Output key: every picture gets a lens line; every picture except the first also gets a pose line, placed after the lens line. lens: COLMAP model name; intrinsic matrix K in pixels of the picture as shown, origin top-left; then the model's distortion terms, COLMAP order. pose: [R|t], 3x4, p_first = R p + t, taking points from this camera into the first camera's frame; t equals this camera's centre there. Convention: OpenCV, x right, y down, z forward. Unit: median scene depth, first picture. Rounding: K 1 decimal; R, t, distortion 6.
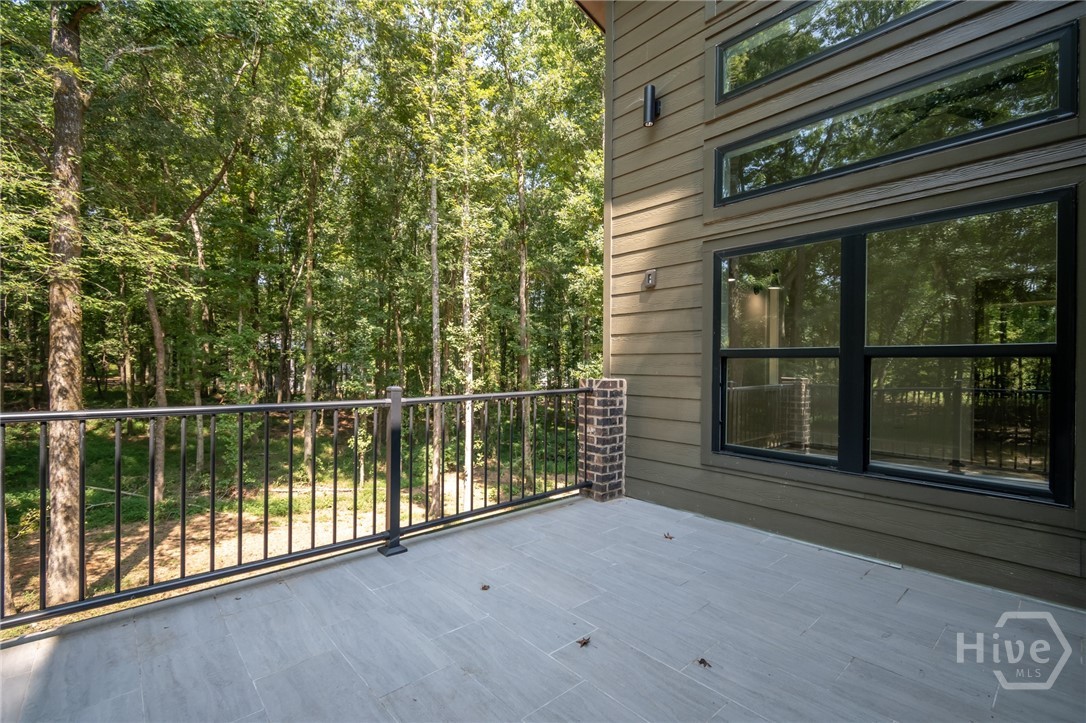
lens RADIAL K [[477.9, 0, 553.5], [0, 477.9, 363.4], [0, 0, 1]] dist [0.009197, -0.003545]
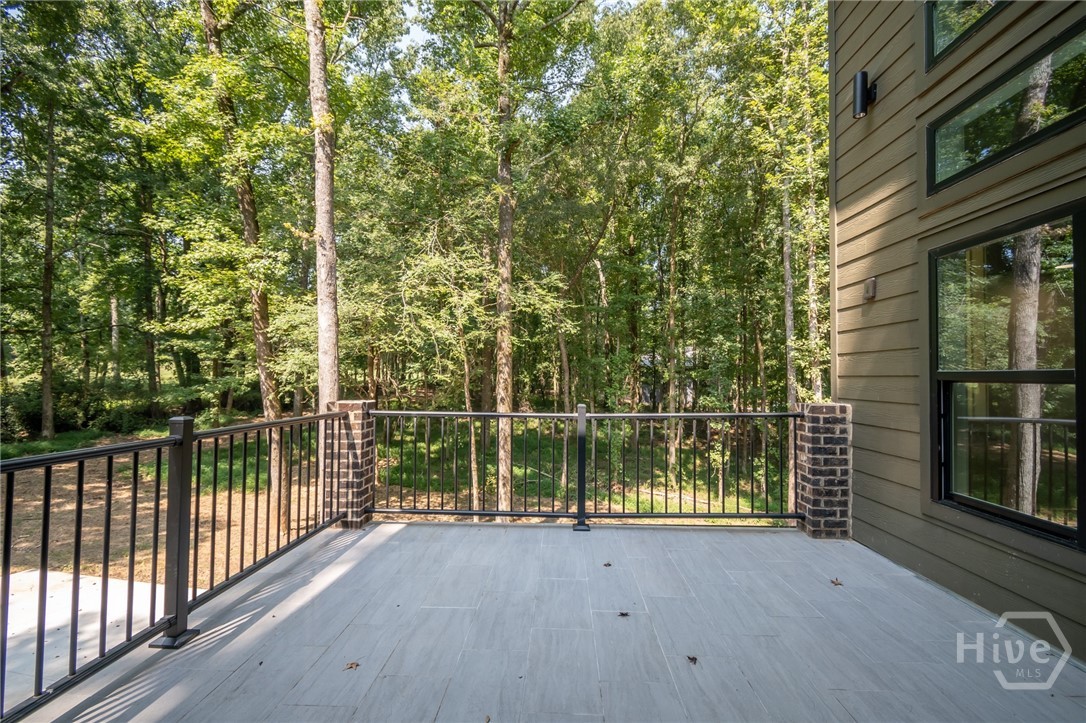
lens RADIAL K [[477.9, 0, 540.7], [0, 477.9, 364.1], [0, 0, 1]] dist [0.009197, -0.003545]
pose [[0.723348, -0.024109, -0.690063, 0.405192], [0.002285, 0.999468, -0.032524, -0.016166], [0.690480, 0.021950, 0.723018, -0.035774]]
